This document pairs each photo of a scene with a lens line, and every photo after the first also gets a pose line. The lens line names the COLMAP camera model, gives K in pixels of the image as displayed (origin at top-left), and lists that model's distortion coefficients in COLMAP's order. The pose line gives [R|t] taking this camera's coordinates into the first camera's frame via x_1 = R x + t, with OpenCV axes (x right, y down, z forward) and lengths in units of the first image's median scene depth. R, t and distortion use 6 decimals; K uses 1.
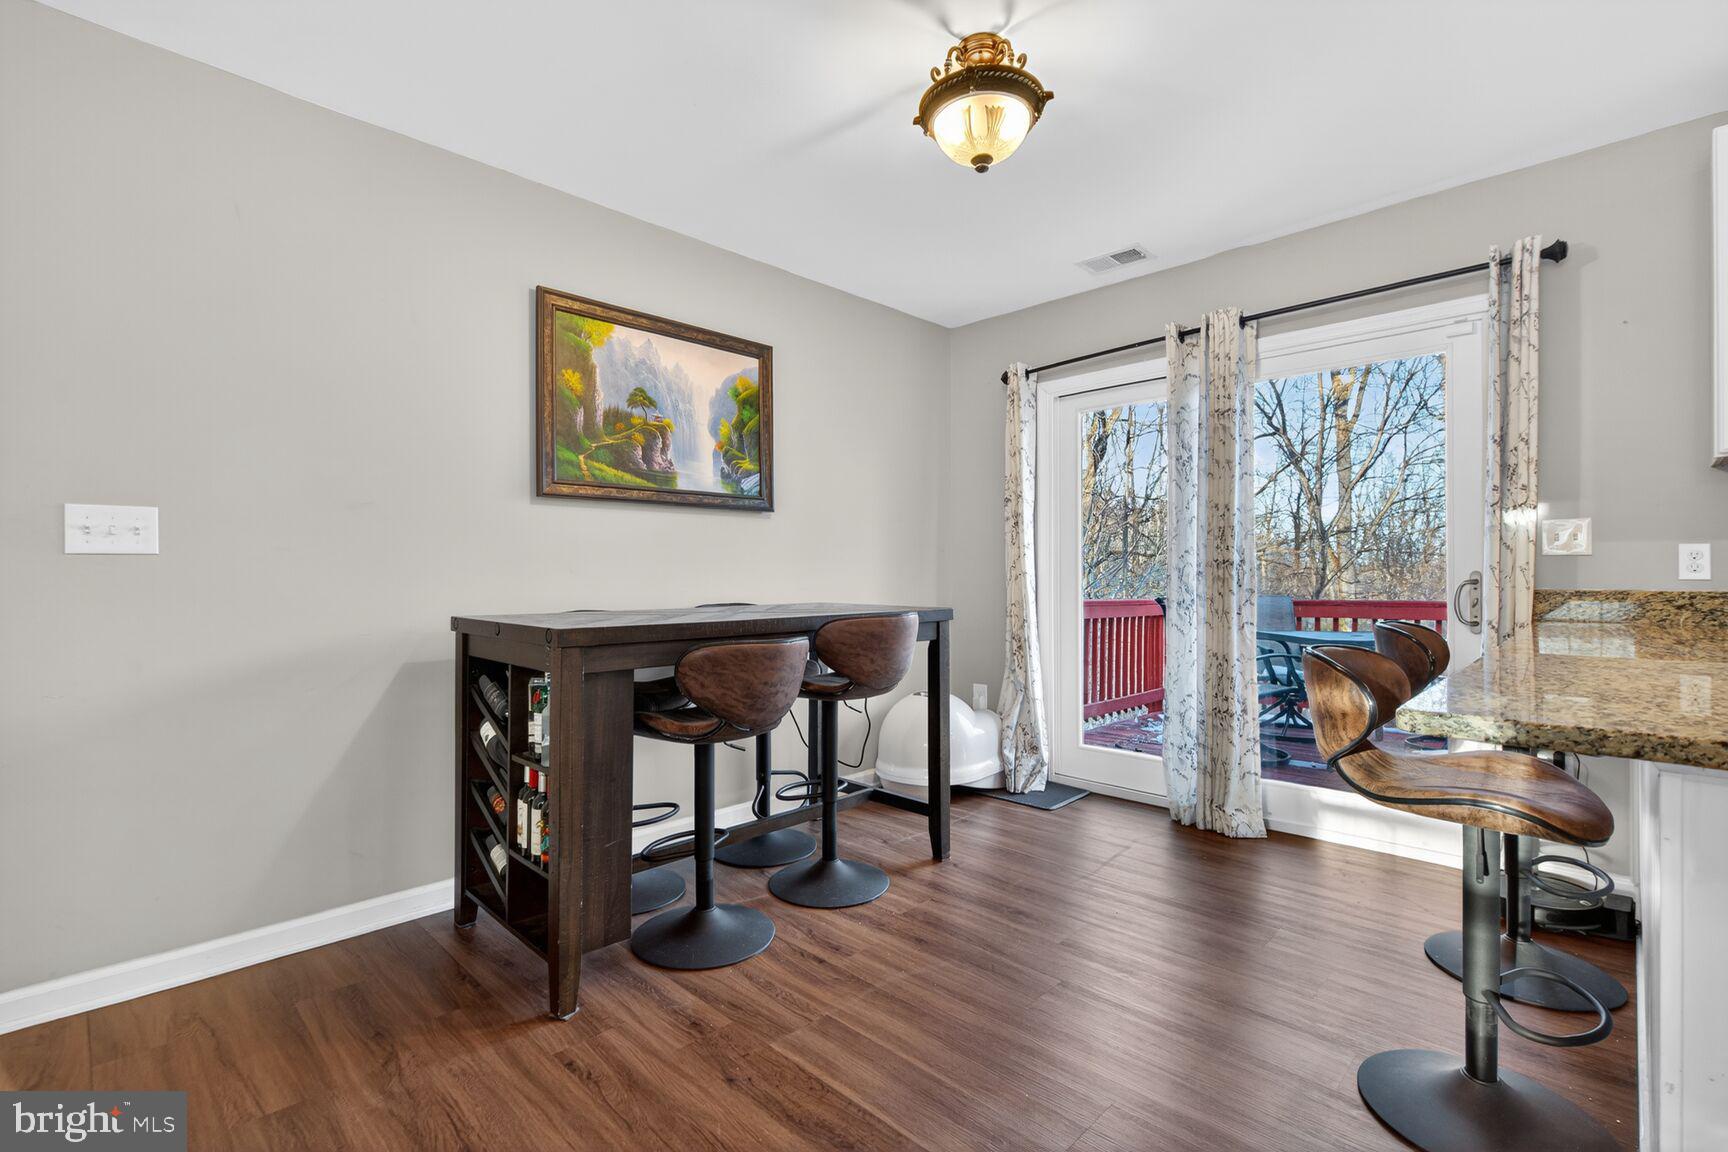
lens RADIAL K [[780.9, 0, 864.0], [0, 780.9, 576.0], [0, 0, 1]] dist [0.000491, -0.000152]
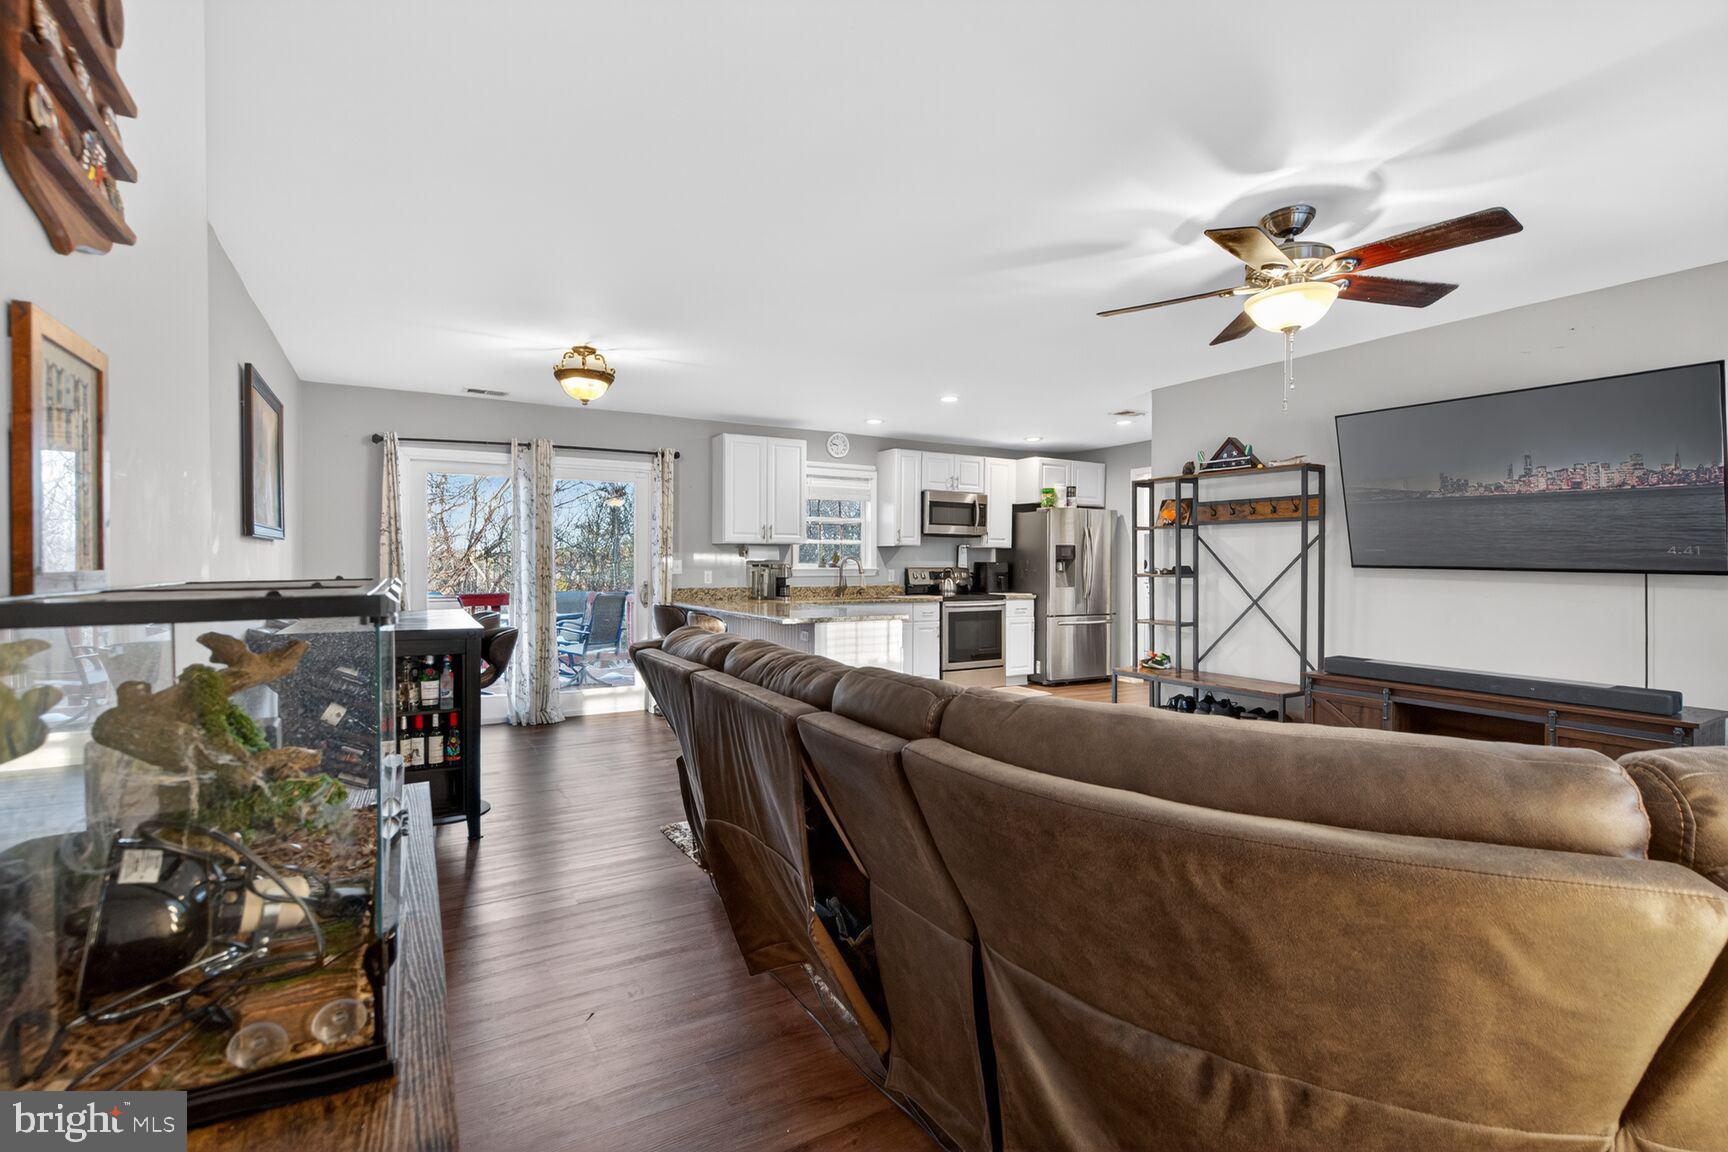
lens RADIAL K [[786.4, 0, 862.9], [0, 786.4, 581.2], [0, 0, 1]] dist [-0.002118, 0.000502]
pose [[0.268249, -0.018580, 0.963170, -1.202776], [-0.005972, 0.999763, 0.020949, -0.053040], [-0.963331, -0.011372, 0.268075, -0.235007]]
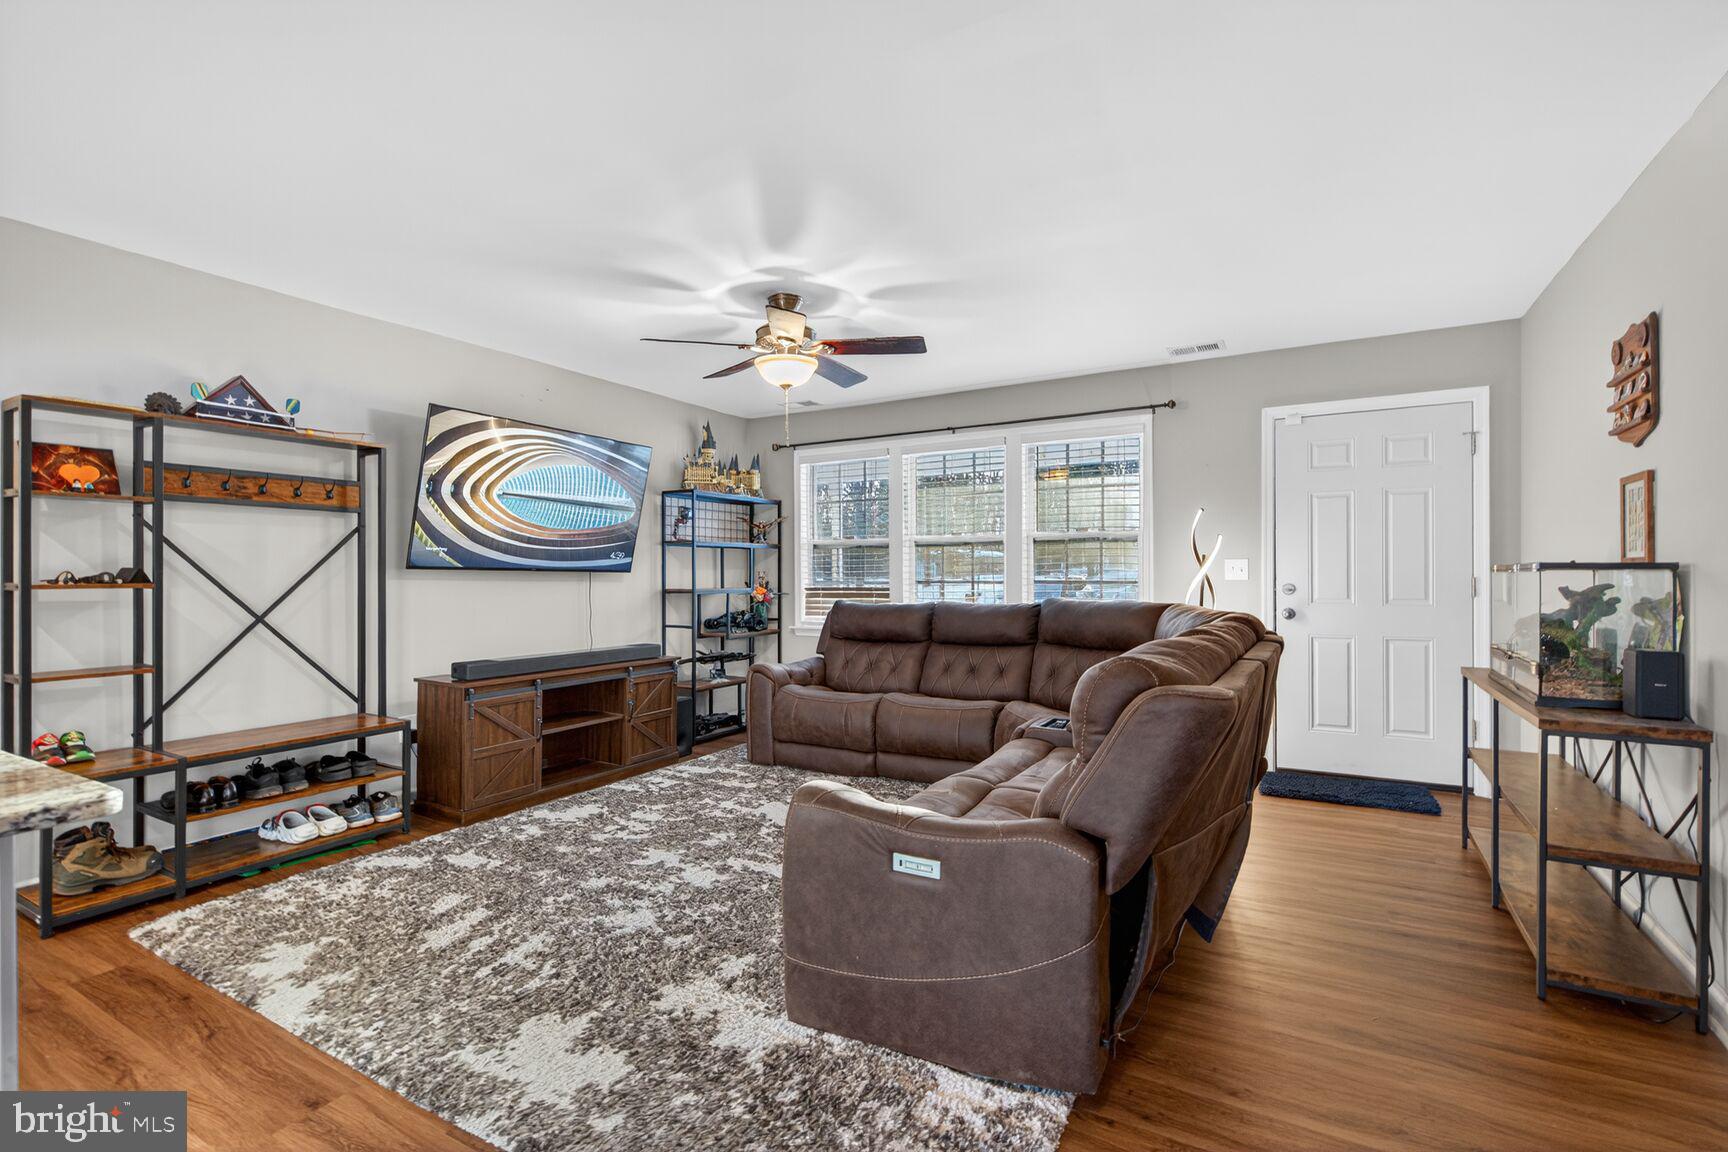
lens RADIAL K [[785.3, 0, 863.3], [0, 785.3, 567.4], [0, 0, 1]] dist [0.002877, -0.000163]
pose [[-0.969151, 0.006139, -0.246393, -0.004800], [0.008392, 0.999932, -0.008094, -0.038718], [0.246327, -0.009912, -0.969136, 0.738201]]
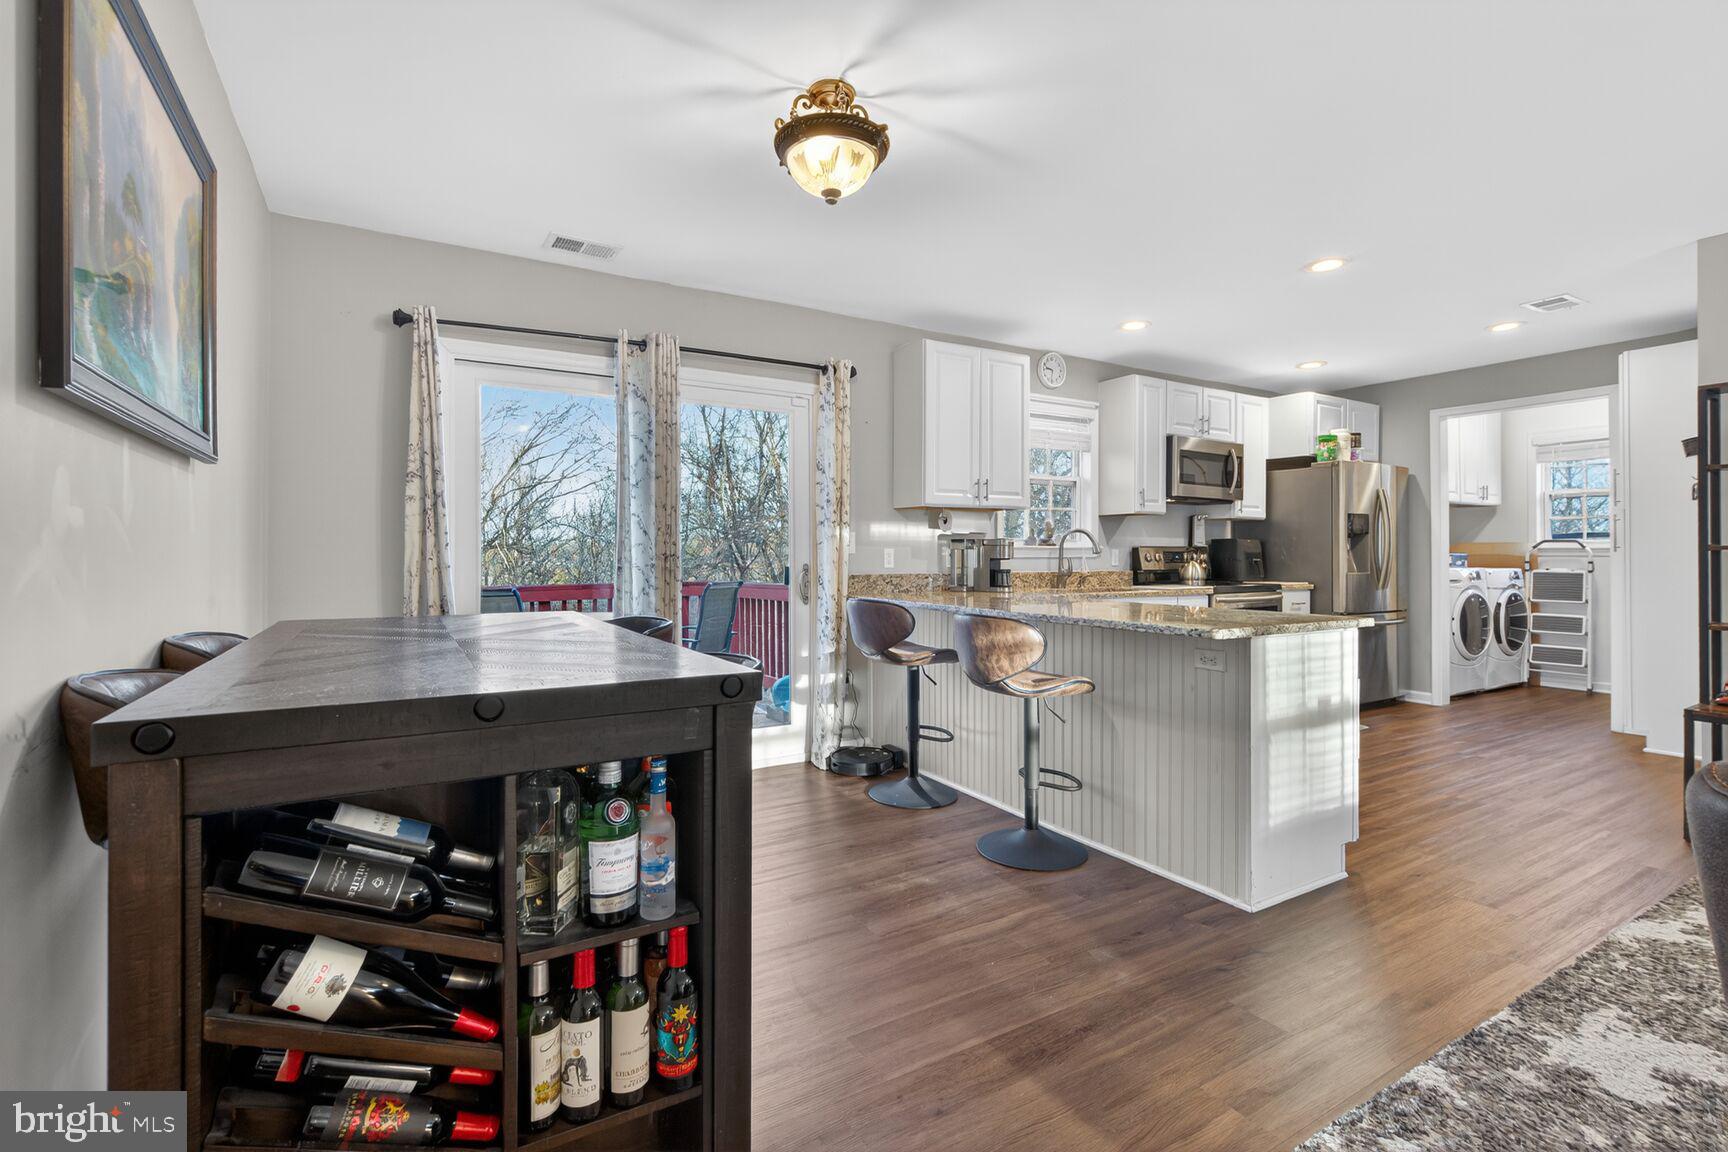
lens RADIAL K [[784.2, 0, 854.9], [0, 784.2, 551.5], [0, 0, 1]] dist [-0.001964, -0.000774]
pose [[0.264982, 0.008878, 0.964212, -0.609707], [-0.001780, 0.999960, -0.008718, -0.014656], [-0.964252, 0.000594, 0.264988, 0.461383]]
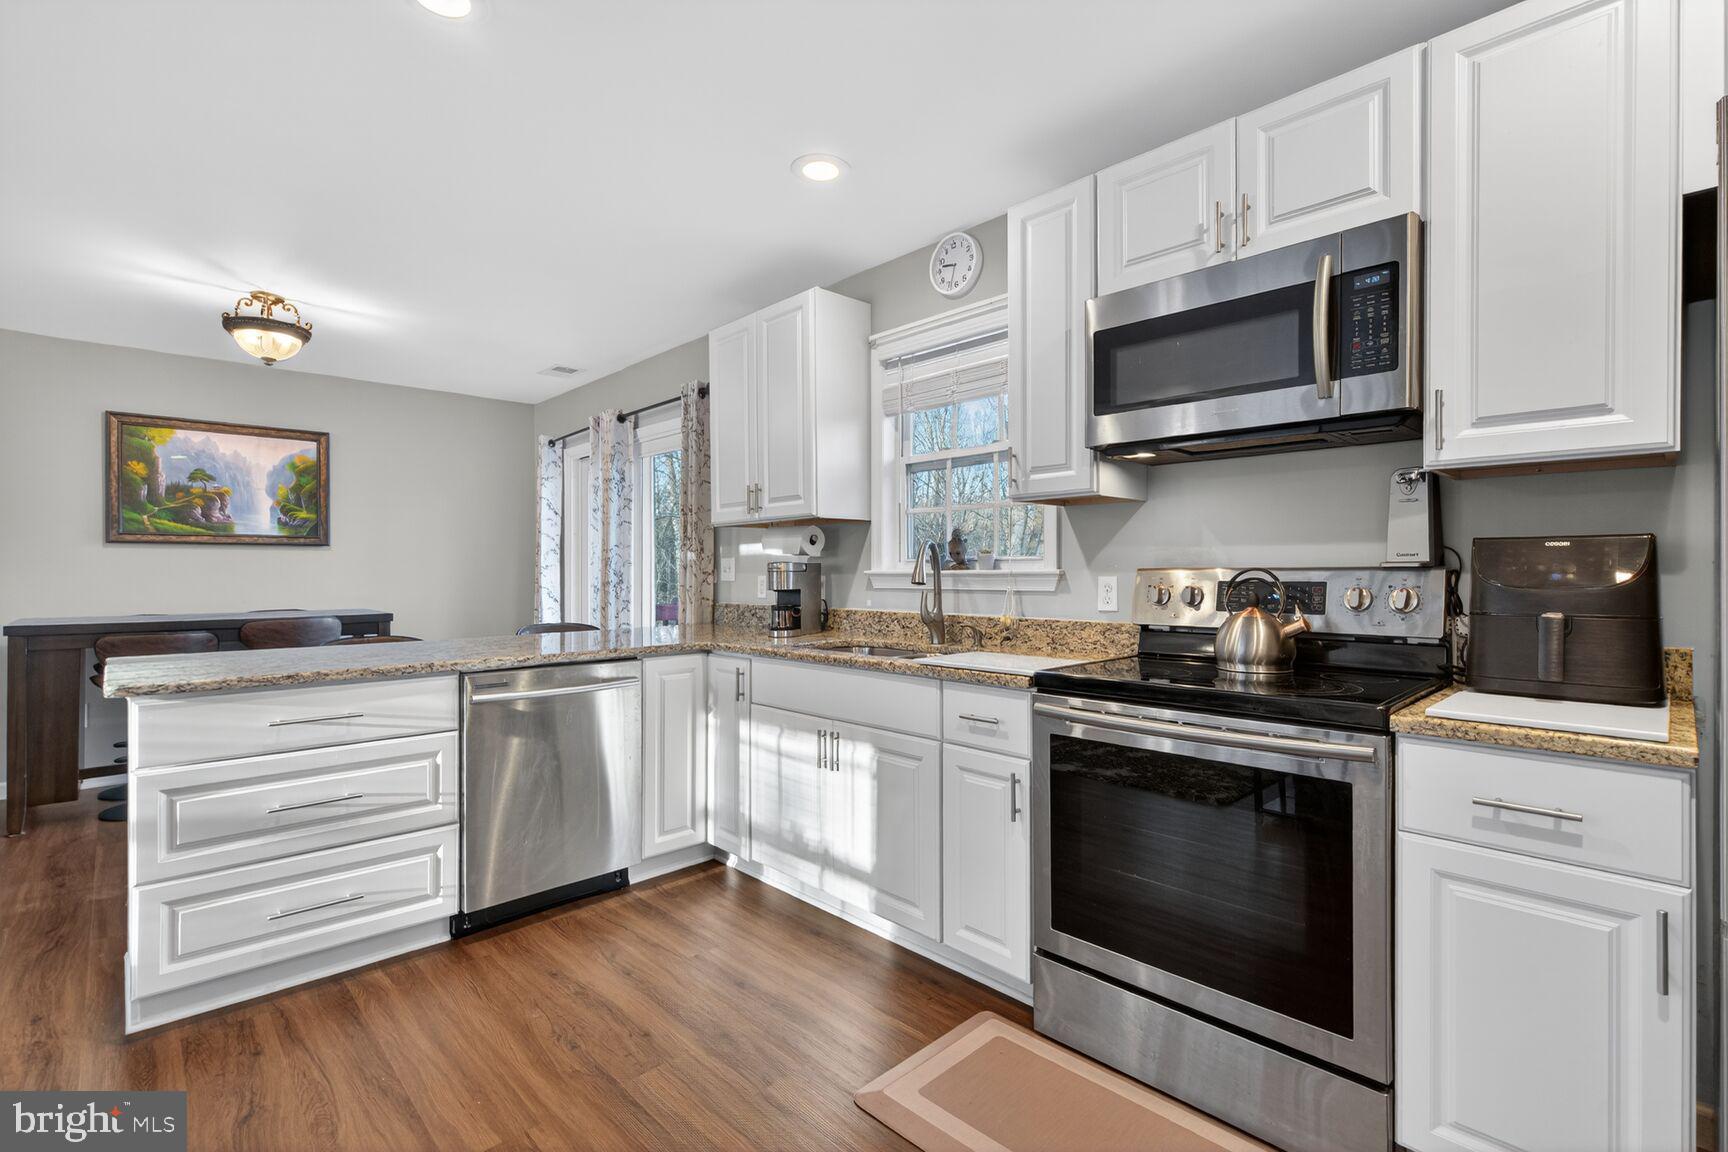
lens RADIAL K [[780.9, 0, 864.0], [0, 780.9, 576.0], [0, 0, 1]] dist [0.000491, -0.000152]
pose [[0.999373, 0.001736, -0.035354, 1.057192], [-0.001539, 0.999983, 0.005608, -0.040453], [0.035363, -0.005550, 0.999359, -0.481025]]
